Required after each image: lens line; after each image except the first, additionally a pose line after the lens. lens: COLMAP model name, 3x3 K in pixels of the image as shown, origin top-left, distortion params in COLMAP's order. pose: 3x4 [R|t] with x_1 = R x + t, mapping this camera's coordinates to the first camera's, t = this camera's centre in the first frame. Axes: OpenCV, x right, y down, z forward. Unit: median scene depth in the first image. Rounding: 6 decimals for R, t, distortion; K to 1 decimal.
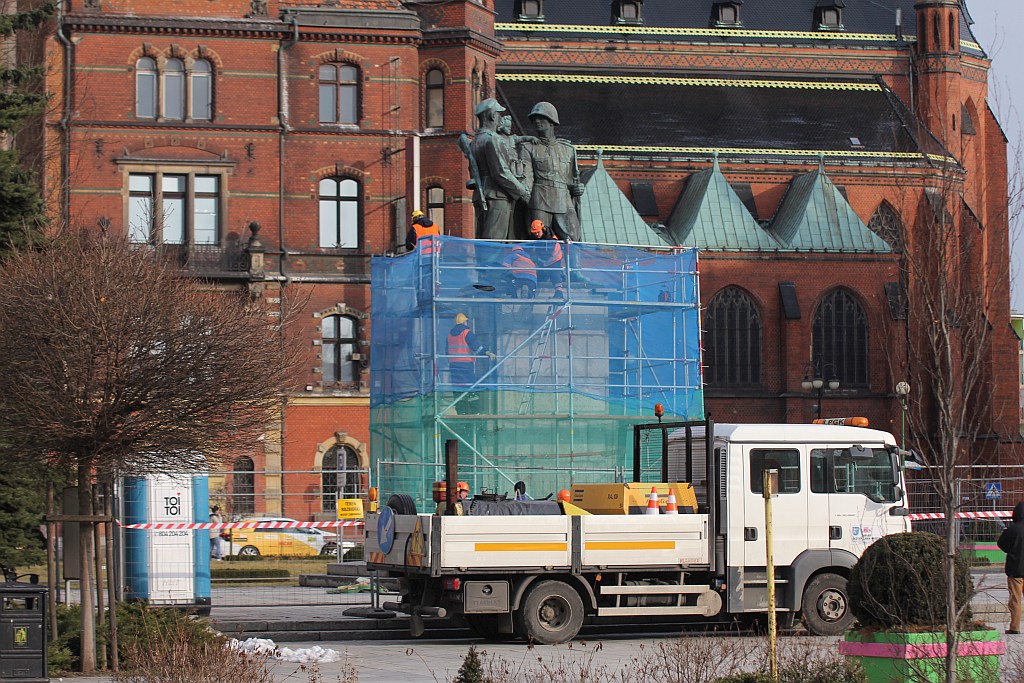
lens RADIAL K [[3320.4, 0, 513.6], [0, 3320.4, 340.8], [0, 0, 1]] dist [-0.389833, 0.000000]
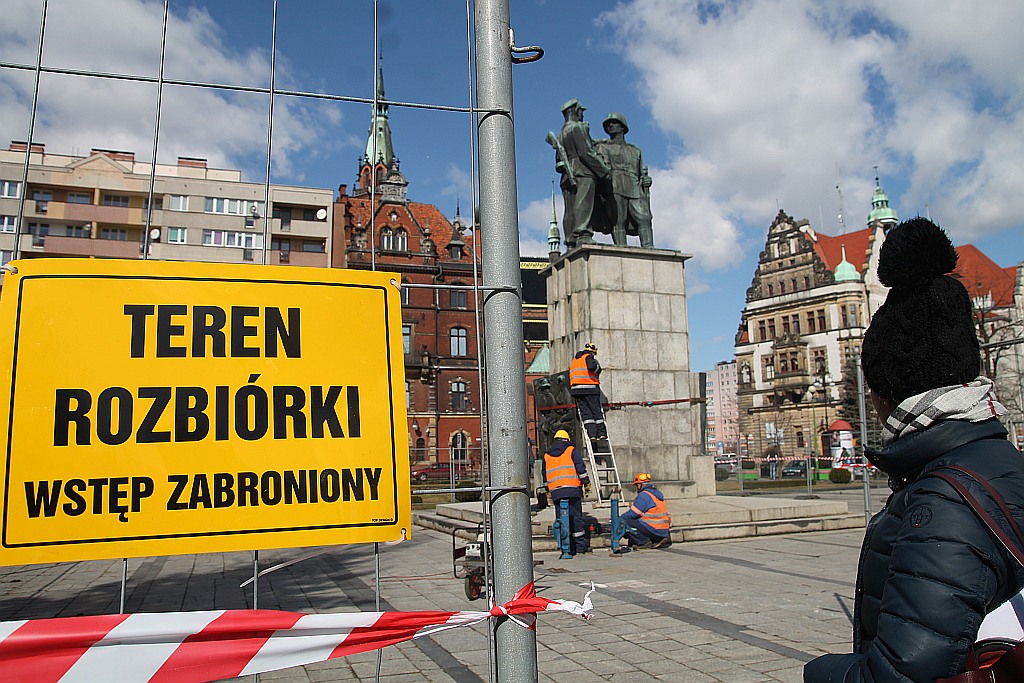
lens RADIAL K [[795.7, 0, 522.2], [0, 795.7, 338.3], [0, 0, 1]] dist [-0.134197, 0.106018]
pose [[0.999721, -0.009676, 0.021562, -0.017079], [0.011782, 0.994936, -0.099822, 0.020317], [-0.020487, 0.100049, 0.994772, 0.391308]]
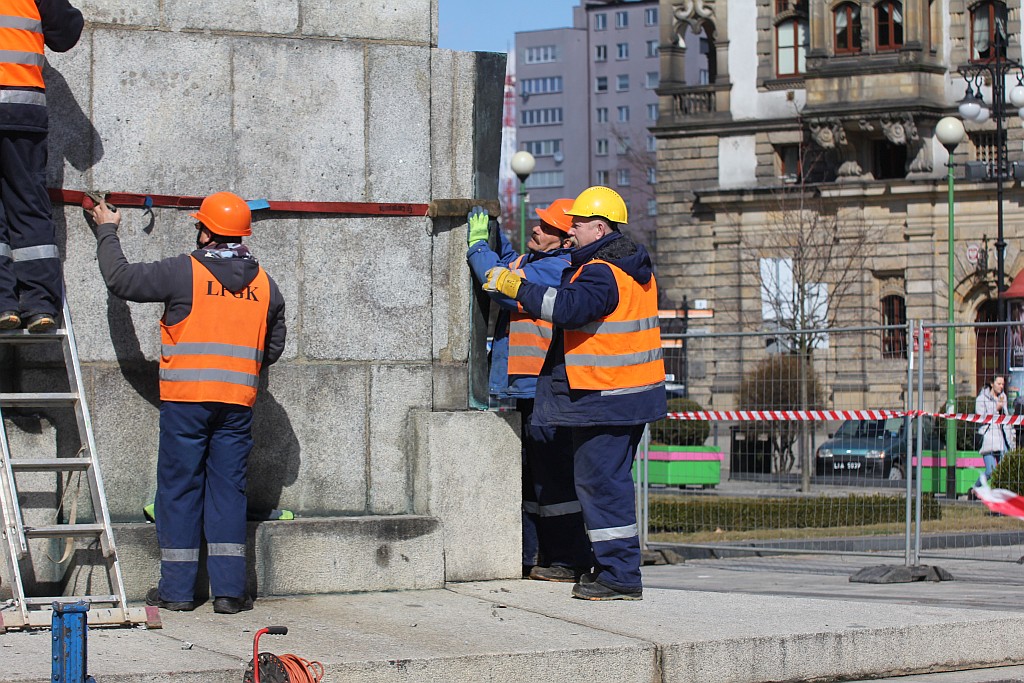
lens RADIAL K [[3320.4, 0, 511.6], [0, 3320.4, 343.9], [0, 0, 1]] dist [-0.389833, 0.000000]
pose [[0.970560, 0.007181, 0.240754, -0.014010], [-0.017296, 0.999053, 0.039927, 0.019262], [-0.240240, -0.042915, 0.969764, 0.397850]]
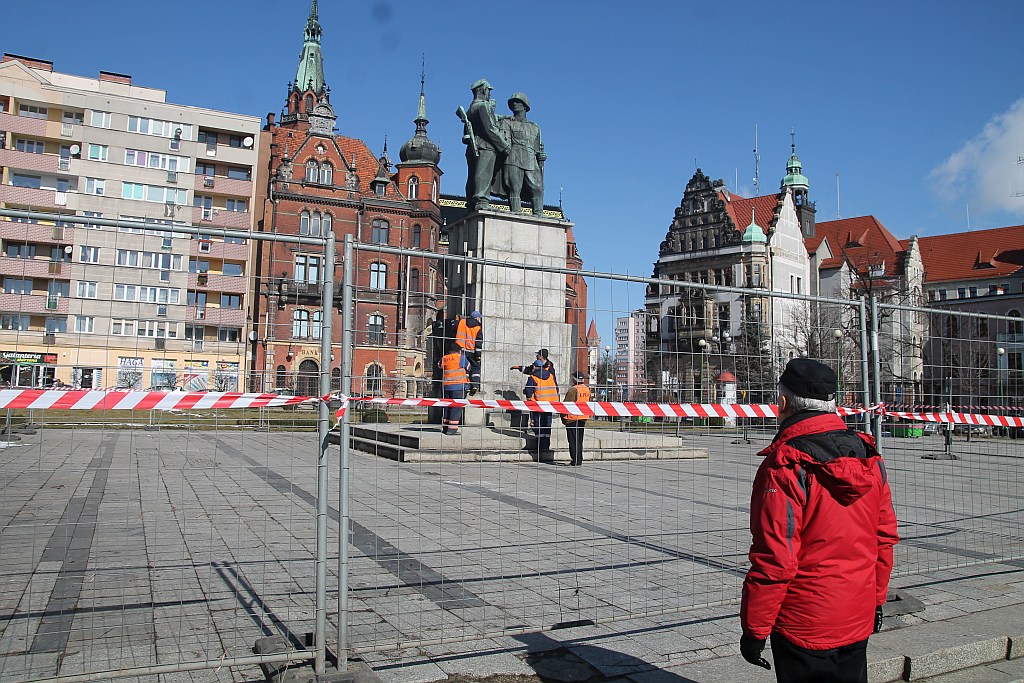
lens RADIAL K [[795.7, 0, 527.5], [0, 795.7, 332.4], [0, 0, 1]] dist [-0.134197, 0.106018]
pose [[0.990878, 0.045218, 0.126951, -0.013218], [-0.041615, 0.998656, -0.030891, 0.020024], [-0.128177, 0.025326, 0.991428, 0.366533]]
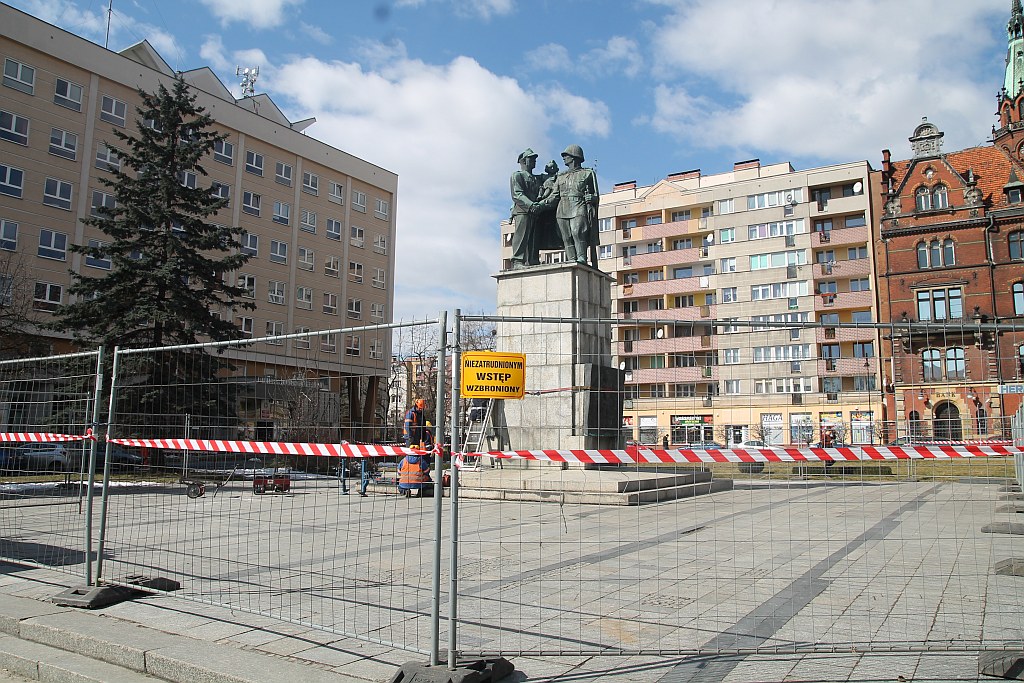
lens RADIAL K [[795.7, 0, 510.8], [0, 795.7, 334.0], [0, 0, 1]] dist [-0.134197, 0.106018]
pose [[0.613371, -0.096454, -0.783883, 0.135538], [0.035430, 0.994876, -0.094693, 0.021528], [0.789000, 0.030309, 0.613645, 0.417639]]
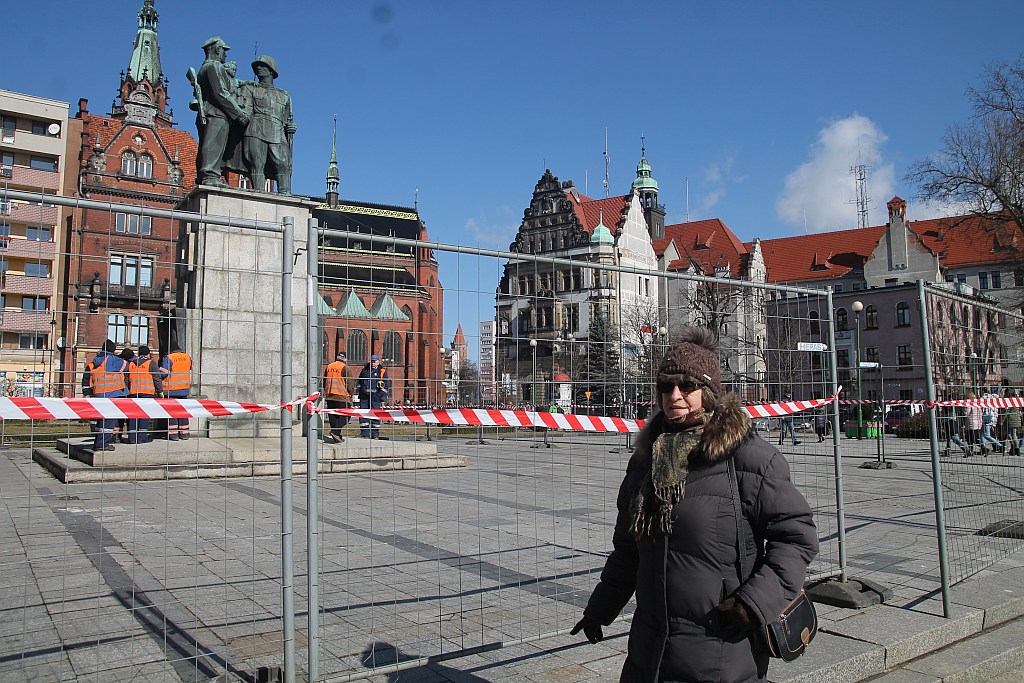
lens RADIAL K [[795.7, 0, 532.7], [0, 795.7, 336.2], [0, 0, 1]] dist [-0.134197, 0.106018]
pose [[0.955879, 0.034673, 0.291707, 0.012557], [-0.024563, 0.998966, -0.038250, 0.020782], [-0.292732, 0.029398, 0.955743, 0.380471]]
